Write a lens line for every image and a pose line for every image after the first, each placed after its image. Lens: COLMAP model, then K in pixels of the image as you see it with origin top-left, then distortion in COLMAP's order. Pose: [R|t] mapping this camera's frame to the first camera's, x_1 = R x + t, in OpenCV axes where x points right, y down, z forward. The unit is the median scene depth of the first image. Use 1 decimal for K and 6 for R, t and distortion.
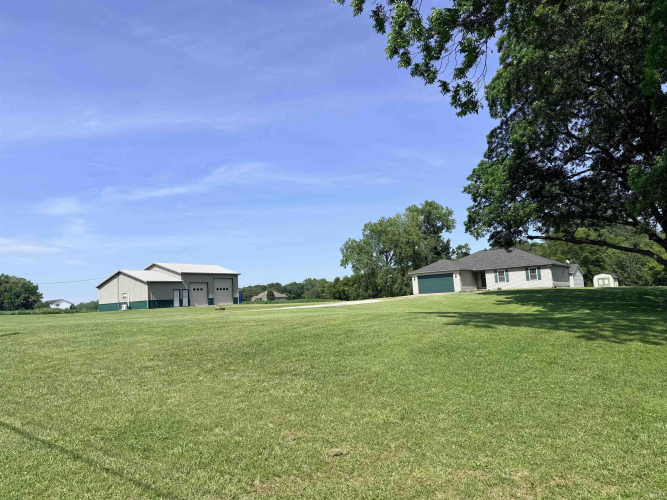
lens RADIAL K [[475.7, 0, 353.6], [0, 475.7, 248.3], [0, 0, 1]] dist [-0.006568, -0.004093]
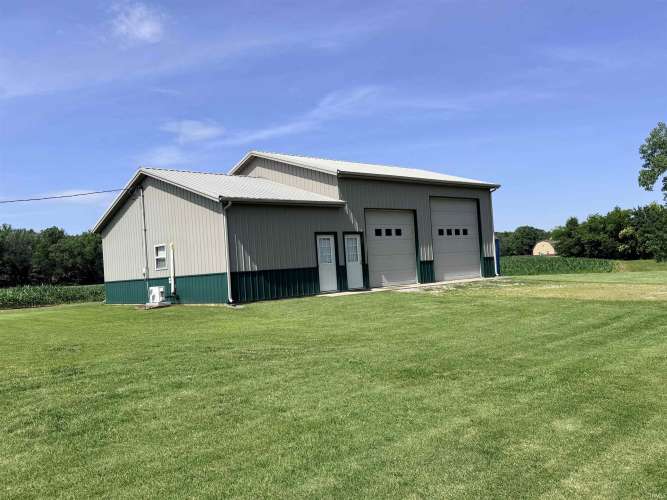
lens RADIAL K [[567.5, 0, 333.5], [0, 567.5, 250.0], [0, 0, 1]] dist [-0.000507, -0.001052]
pose [[0.964739, -0.009187, -0.263047, -0.262524], [0.034048, 0.995350, 0.090110, 0.063101], [0.260996, -0.095889, 0.960566, 0.635042]]
